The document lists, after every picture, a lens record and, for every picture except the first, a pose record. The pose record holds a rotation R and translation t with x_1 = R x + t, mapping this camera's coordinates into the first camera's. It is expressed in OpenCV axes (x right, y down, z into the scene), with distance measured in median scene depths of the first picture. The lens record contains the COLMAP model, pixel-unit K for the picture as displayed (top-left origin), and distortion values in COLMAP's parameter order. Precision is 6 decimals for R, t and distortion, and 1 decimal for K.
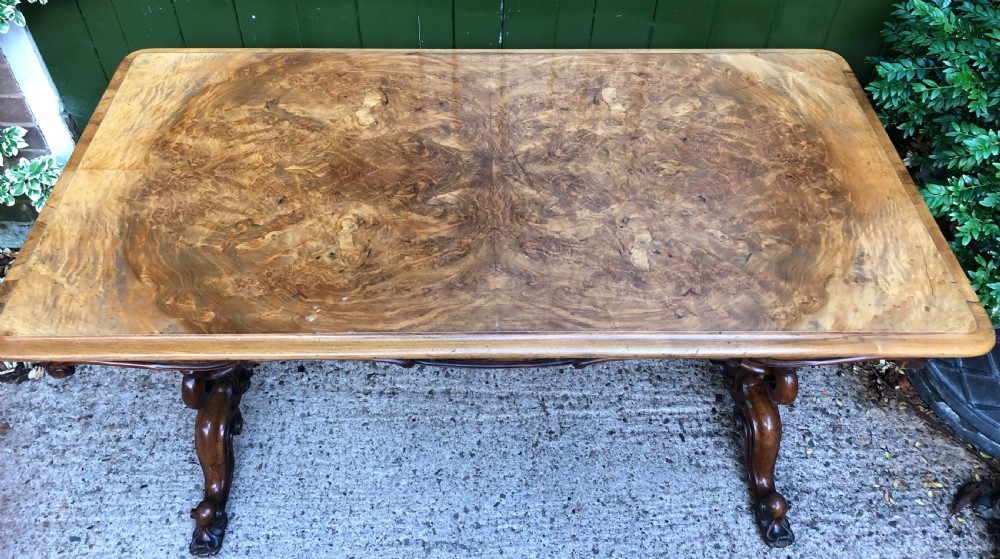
lens RADIAL K [[831.8, 0, 489.4], [0, 831.8, 172.1], [0, 0, 1]] dist [0.012547, 0.002303]
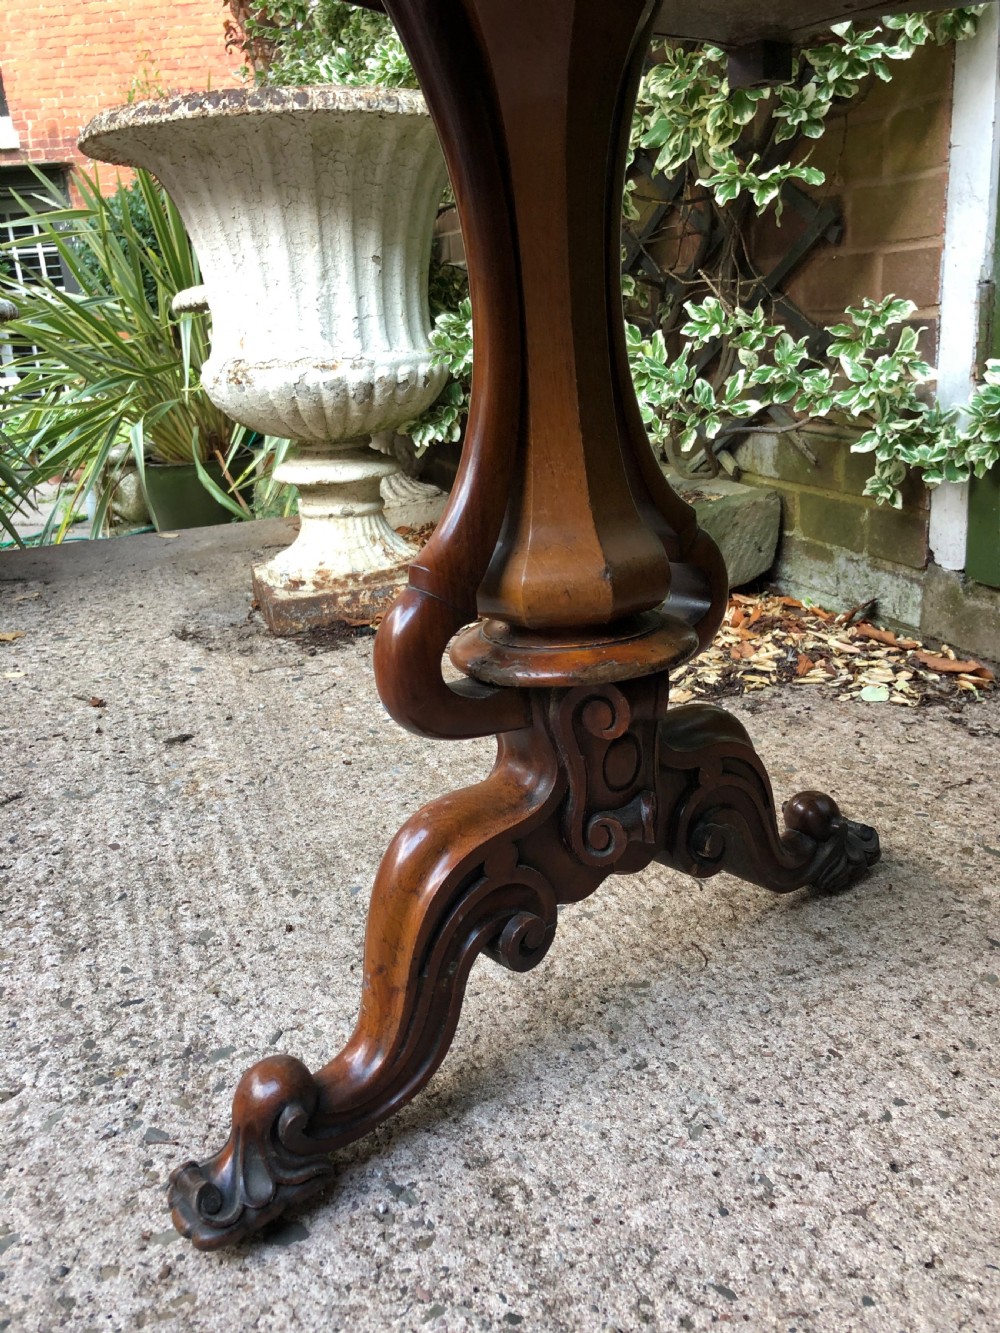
lens RADIAL K [[1109.1, 0, 521.6], [0, 1109.1, 646.2], [0, 0, 1]] dist [0.003137, 0.019406]
pose [[0.368007, 0.237709, -0.898924, 0.066880], [-0.605542, 0.794920, -0.037694, 0.330013], [0.705613, 0.558208, 0.436479, 0.643897]]
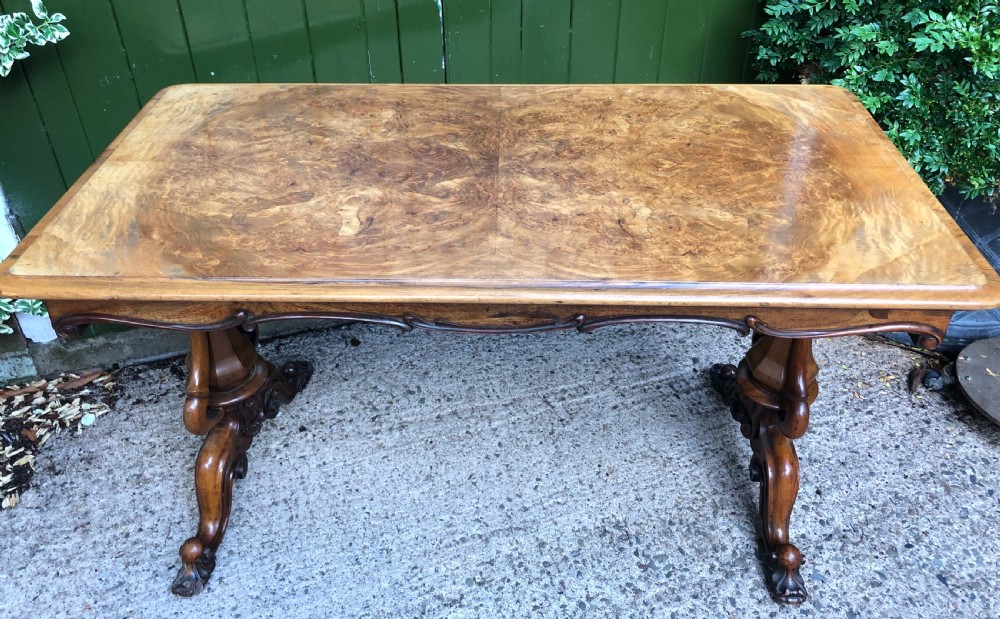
lens RADIAL K [[833.0, 0, 498.2], [0, 833.0, 244.8], [0, 0, 1]] dist [-0.000890, 0.026536]
pose [[0.954685, -0.187739, 0.230934, -0.209574], [0.224644, 0.963536, -0.145372, 0.242225], [-0.195221, 0.190663, 0.962048, -0.033047]]
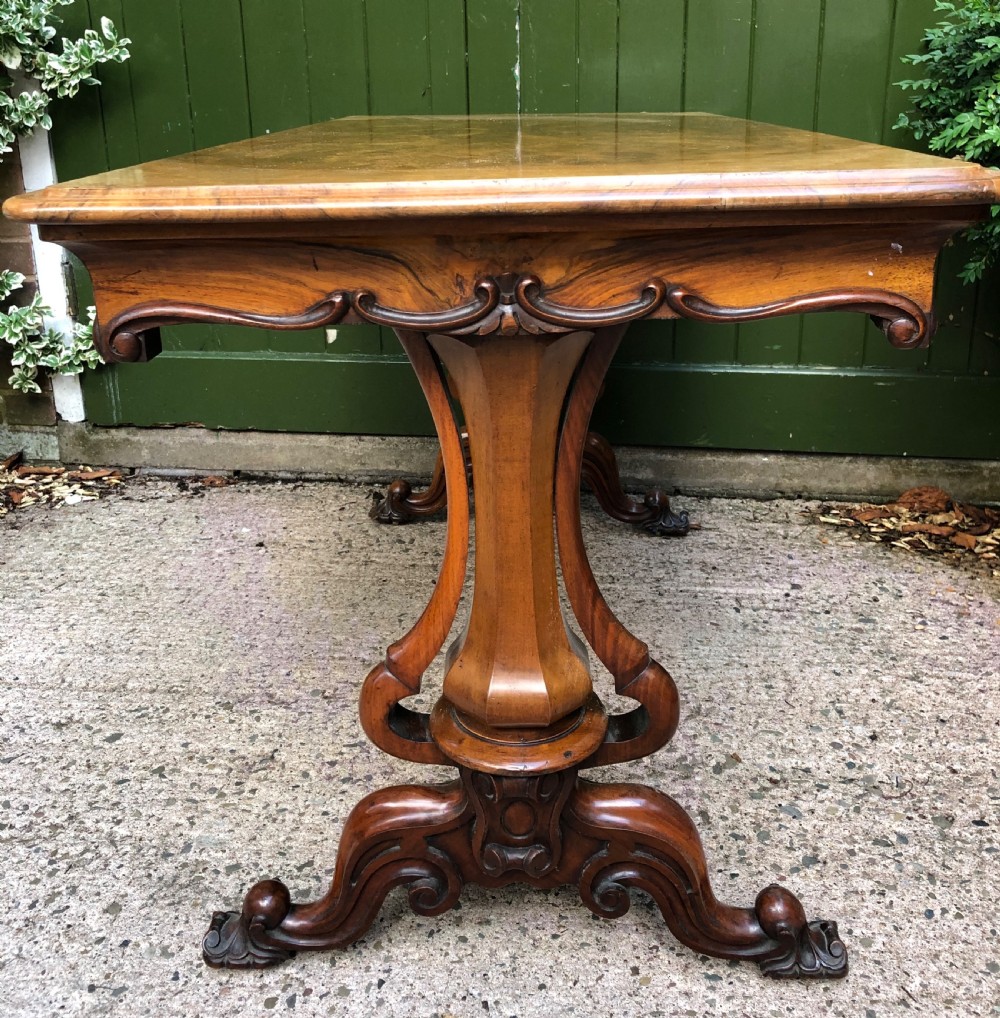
lens RADIAL K [[1115.2, 0, 489.6], [0, 1115.2, 441.2], [0, 0, 1]] dist [0.013736, 0.000000]
pose [[0.986746, 0.013725, -0.161691, 0.179053], [-0.085247, 0.891691, -0.444545, 0.660895], [0.138077, 0.452436, 0.881043, 0.044178]]
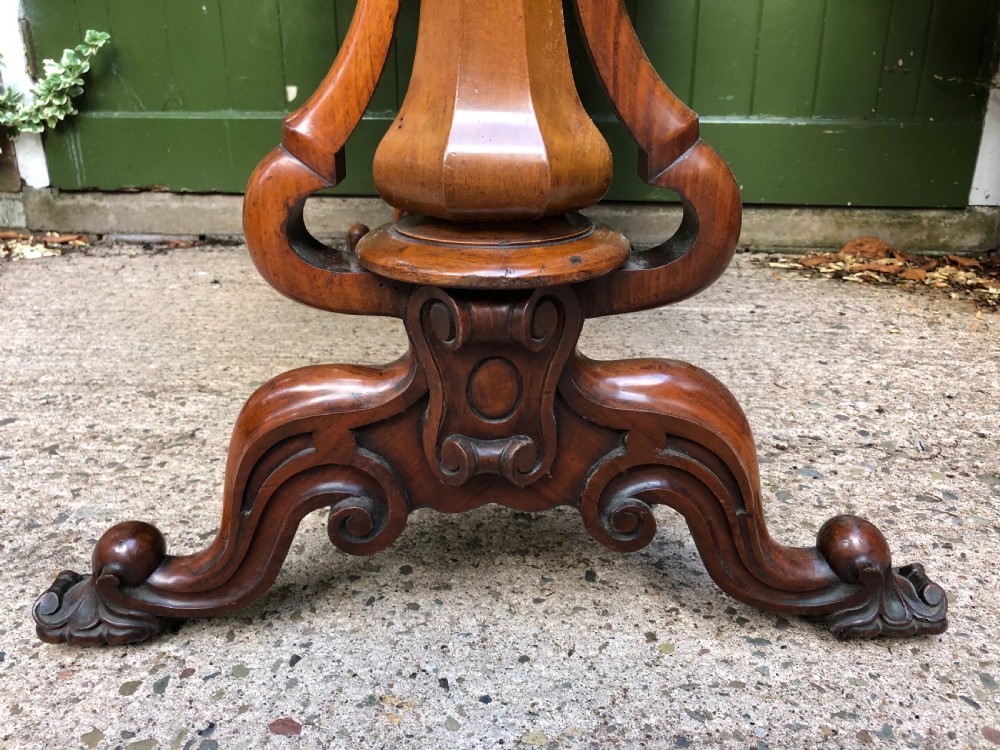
lens RADIAL K [[832.1, 0, 500.4], [0, 832.1, 381.2], [0, 0, 1]] dist [0.003137, 0.019406]
pose [[0.994809, 0.019432, -0.099892, 0.134220], [-0.059187, 0.908982, -0.412611, 0.688300], [0.082782, 0.416382, 0.905413, 0.379406]]
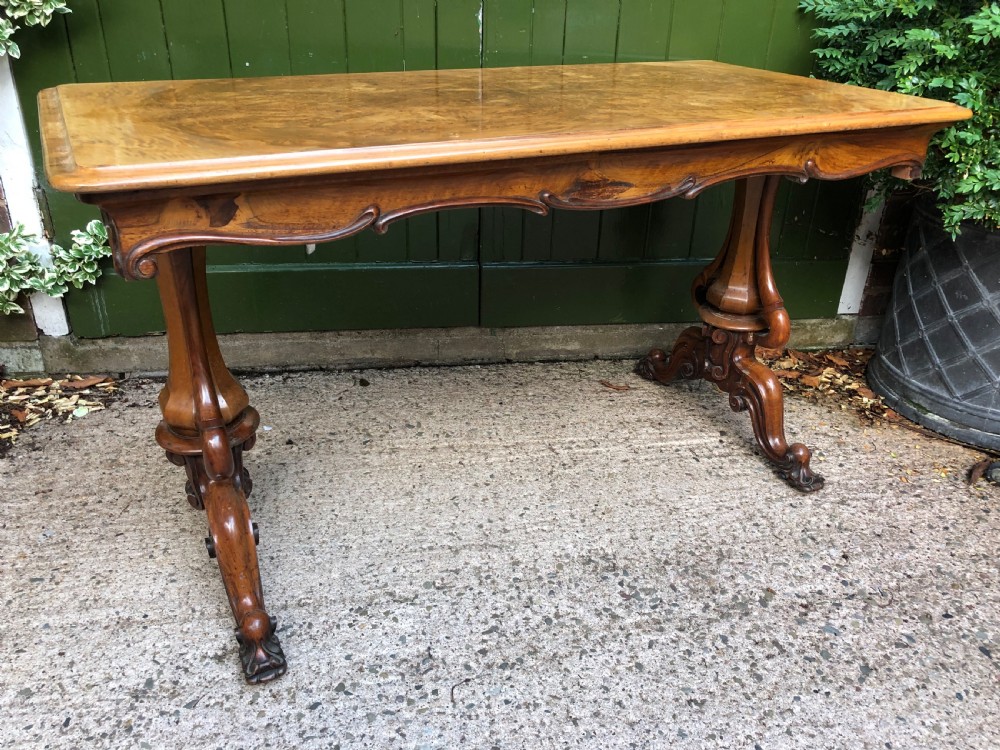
lens RADIAL K [[832.1, 0, 504.4], [0, 832.1, 381.4], [0, 0, 1]] dist [0.003137, 0.019406]
pose [[0.987210, -0.061080, 0.147263, -0.133382], [0.102207, 0.951382, -0.290563, 0.508288], [-0.122355, 0.301897, 0.945456, 0.080702]]
